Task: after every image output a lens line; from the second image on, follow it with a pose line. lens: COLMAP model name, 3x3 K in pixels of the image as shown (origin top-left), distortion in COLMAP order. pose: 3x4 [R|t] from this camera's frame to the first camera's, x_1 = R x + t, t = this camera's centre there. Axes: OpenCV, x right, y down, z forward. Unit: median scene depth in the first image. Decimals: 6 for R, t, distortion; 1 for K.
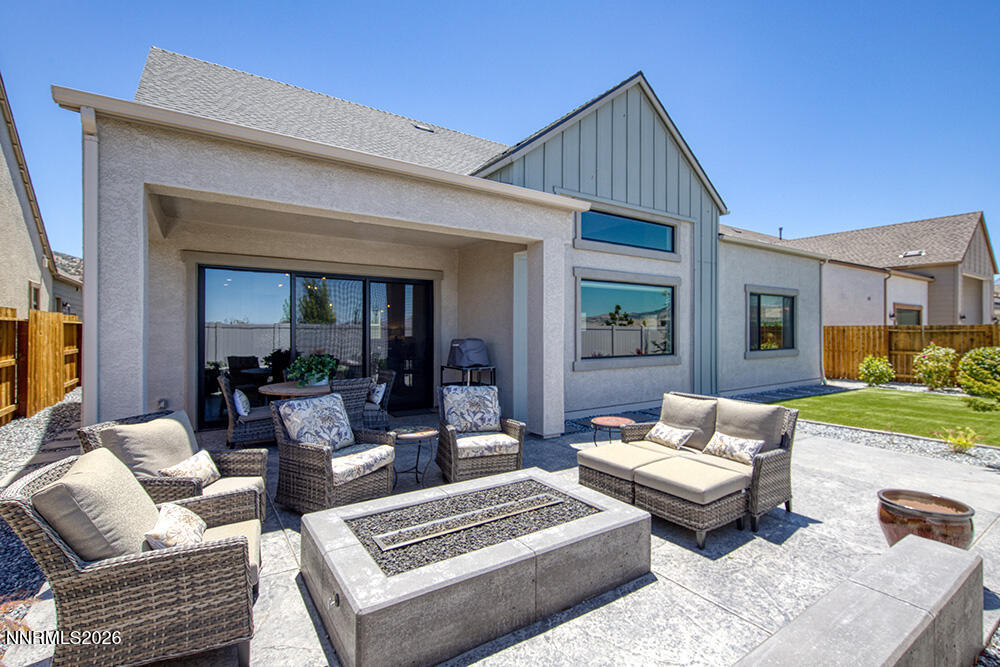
lens RADIAL K [[459.3, 0, 504.0], [0, 459.3, 330.1], [0, 0, 1]] dist [-0.000408, 0.000098]
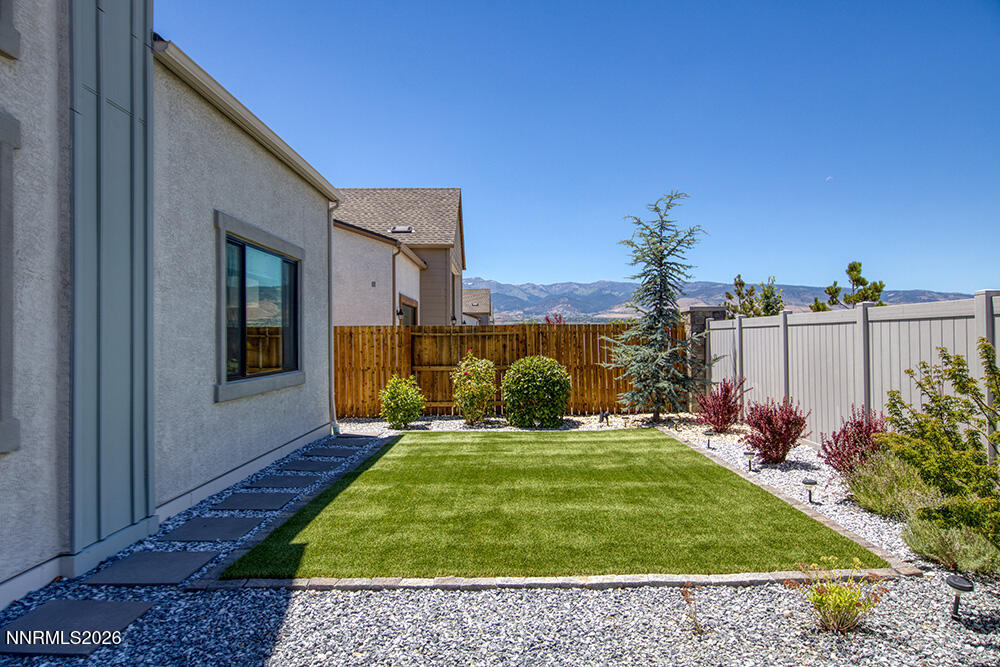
lens RADIAL K [[655.6, 0, 503.0], [0, 655.6, 331.9], [0, 0, 1]] dist [0.007839, 0.000781]
pose [[0.552269, 0.005056, 0.833650, 0.170003], [0.007100, 0.999917, -0.010768, 0.009325], [-0.833635, 0.011866, 0.552188, 0.425675]]
